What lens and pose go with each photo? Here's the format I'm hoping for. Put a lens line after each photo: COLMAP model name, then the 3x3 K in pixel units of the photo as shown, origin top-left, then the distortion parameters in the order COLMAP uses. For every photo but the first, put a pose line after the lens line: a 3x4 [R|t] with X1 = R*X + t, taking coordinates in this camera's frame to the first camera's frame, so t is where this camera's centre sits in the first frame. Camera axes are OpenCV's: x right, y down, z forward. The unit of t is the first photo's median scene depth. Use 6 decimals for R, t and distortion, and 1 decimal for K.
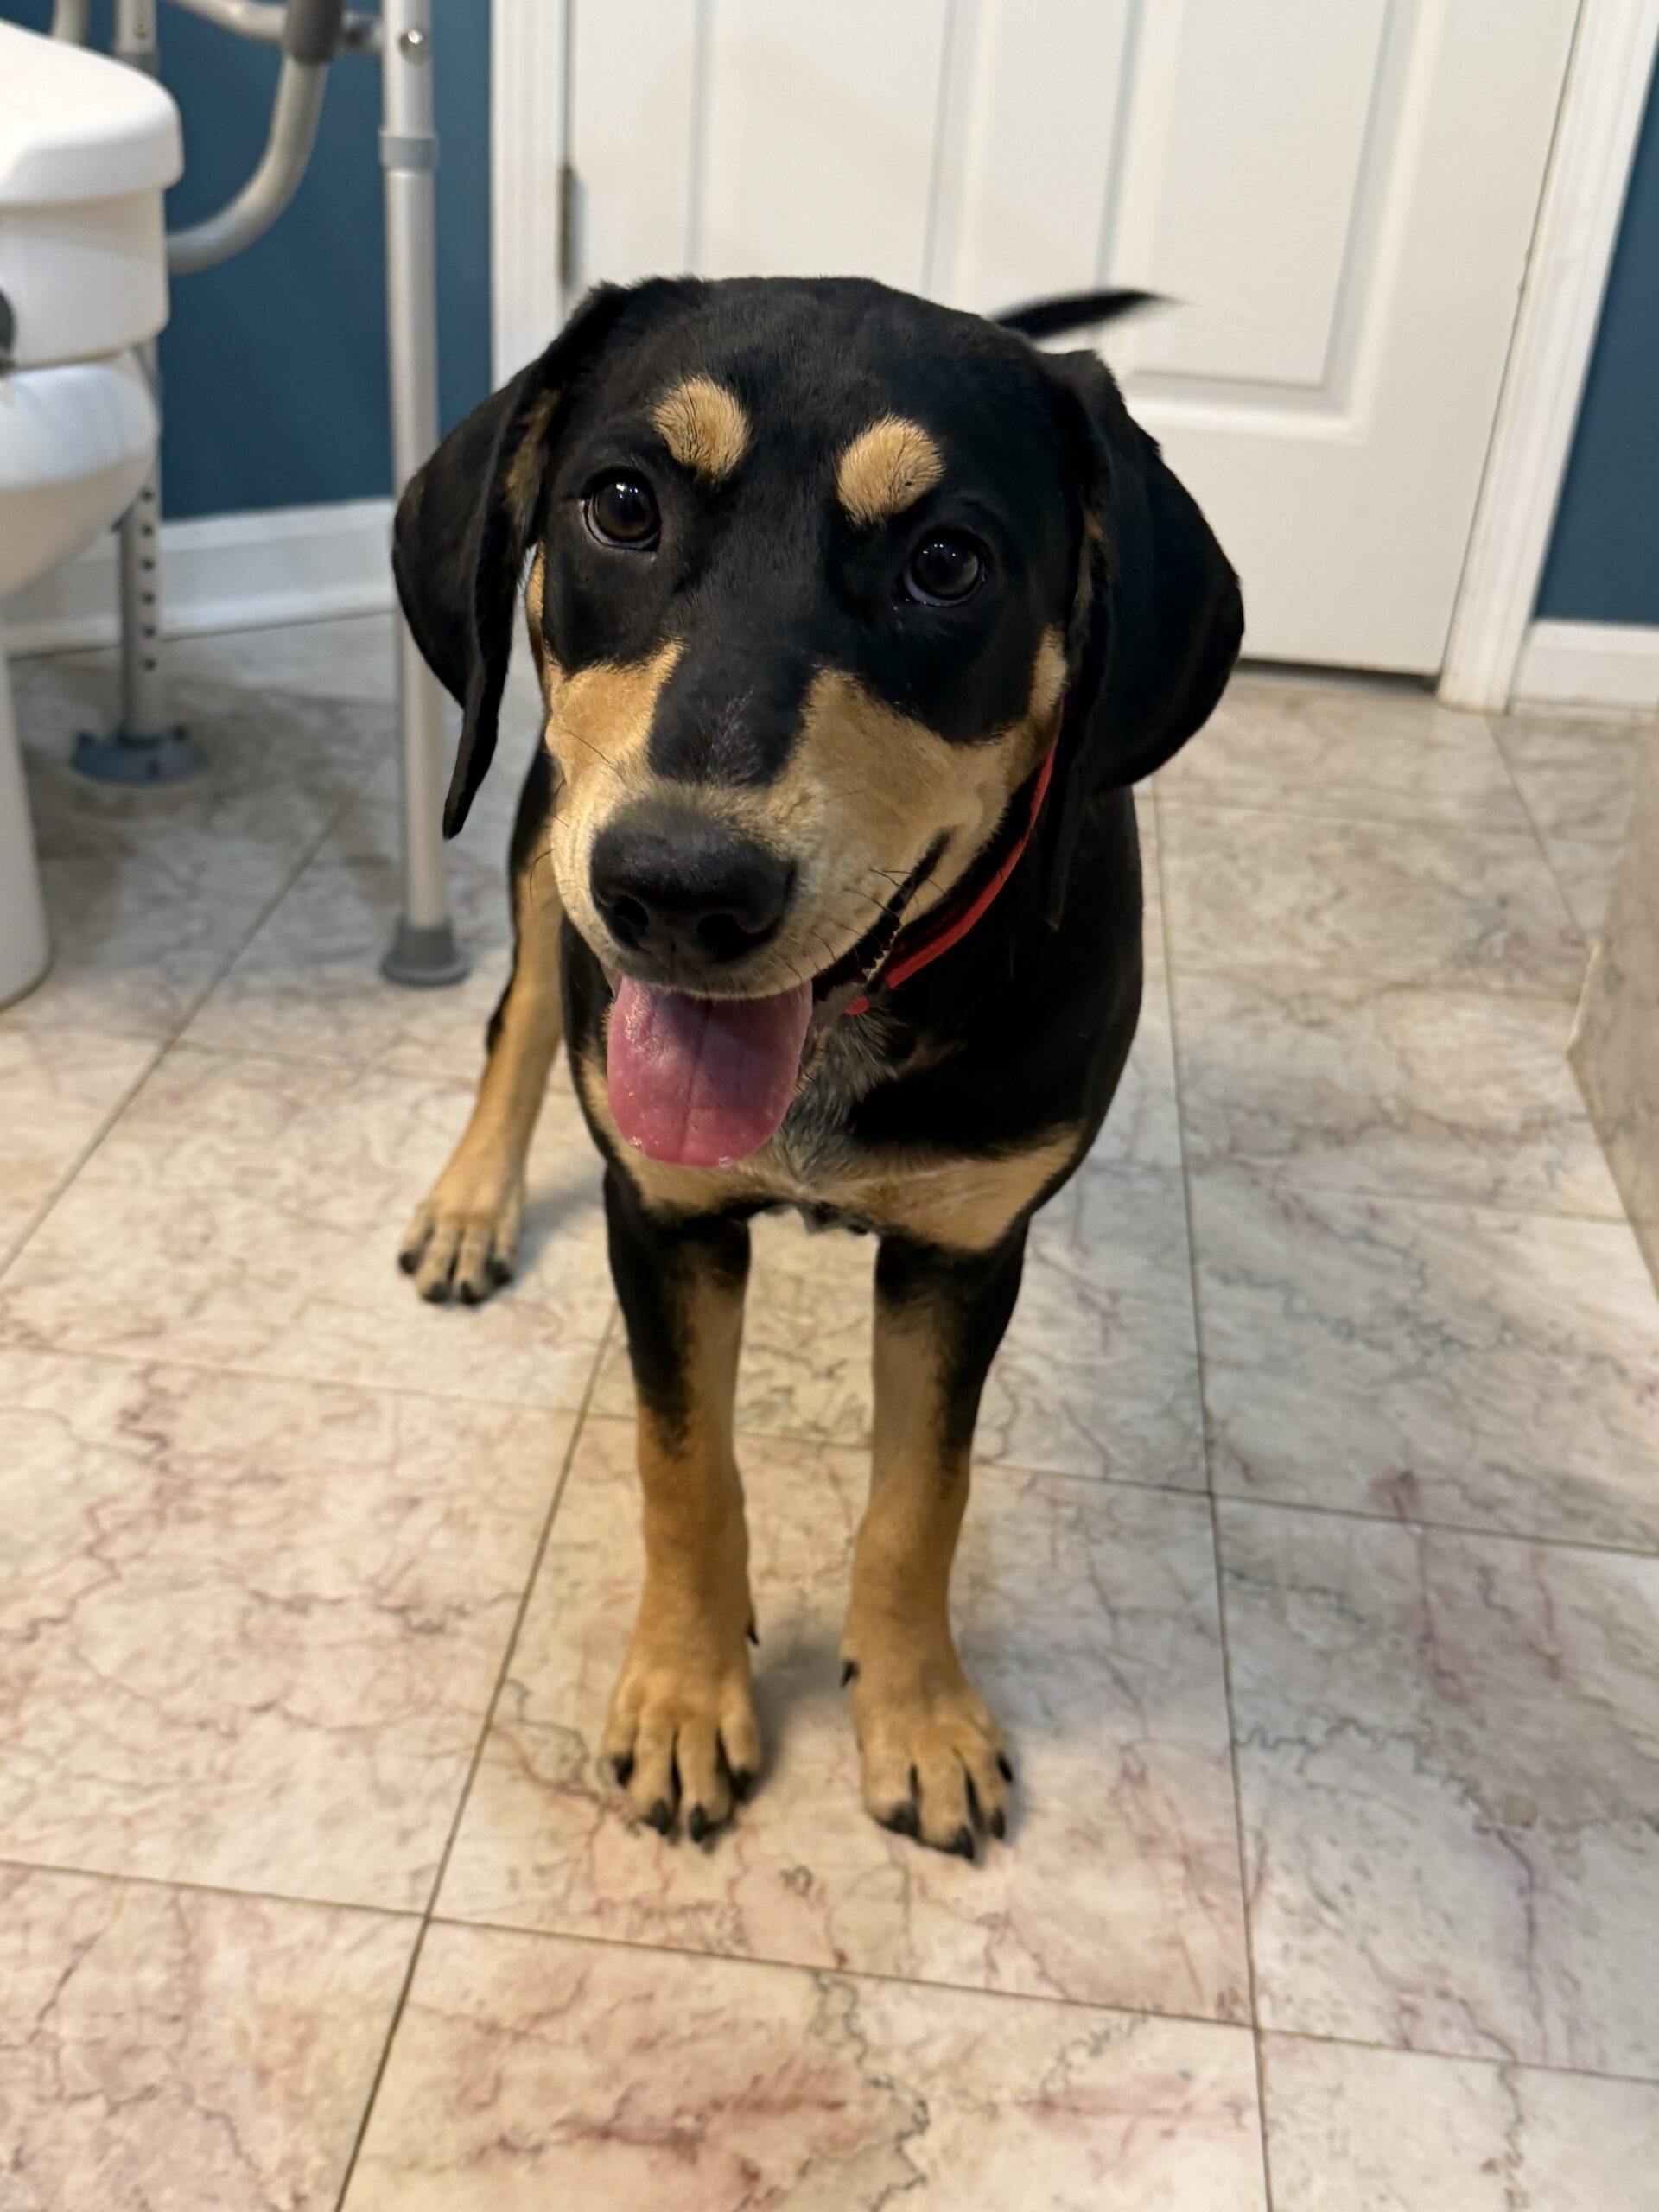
lens RADIAL K [[2344.0, 0, 829.5], [0, 2344.0, 1106.0], [0, 0, 1]] dist [0.185669, -0.454861]
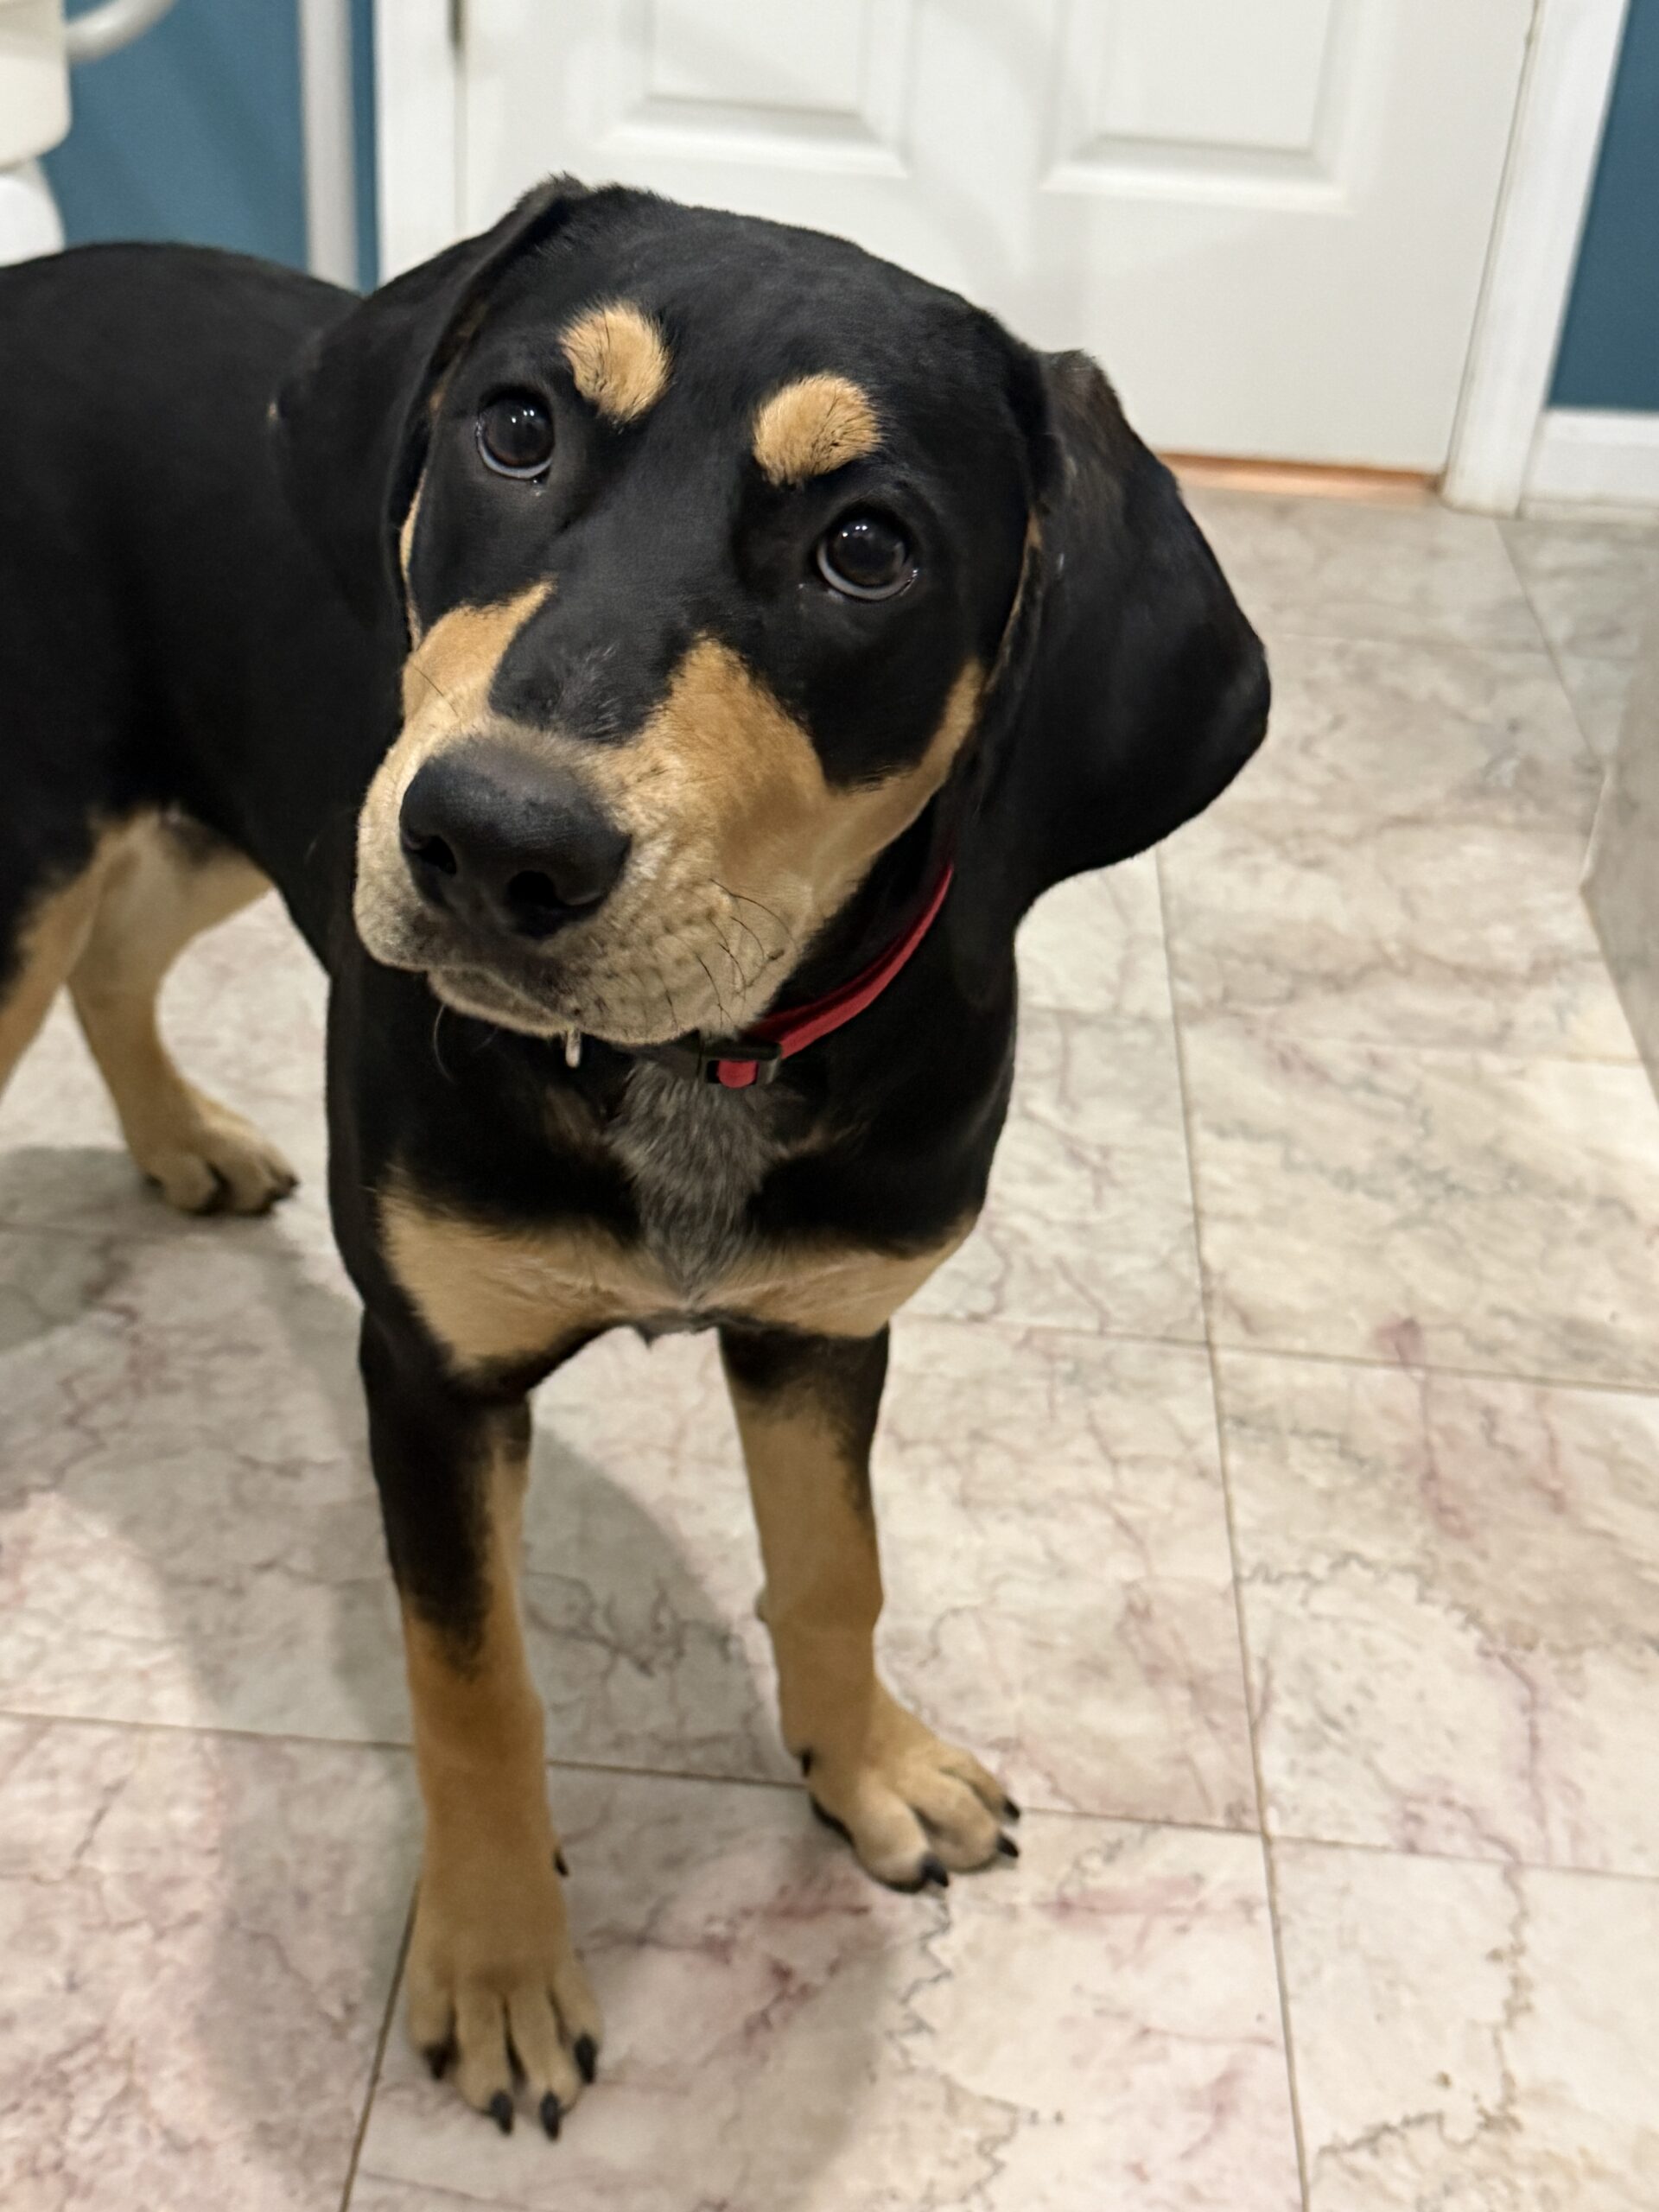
lens RADIAL K [[2855.9, 0, 829.5], [0, 2855.9, 1106.0], [0, 0, 1]] dist [0.141555, -0.060626]
pose [[0.999157, -0.023427, 0.033701, -0.031244], [0.022069, 0.998951, 0.040133, 0.014387], [-0.034606, -0.039355, 0.998626, -0.161767]]
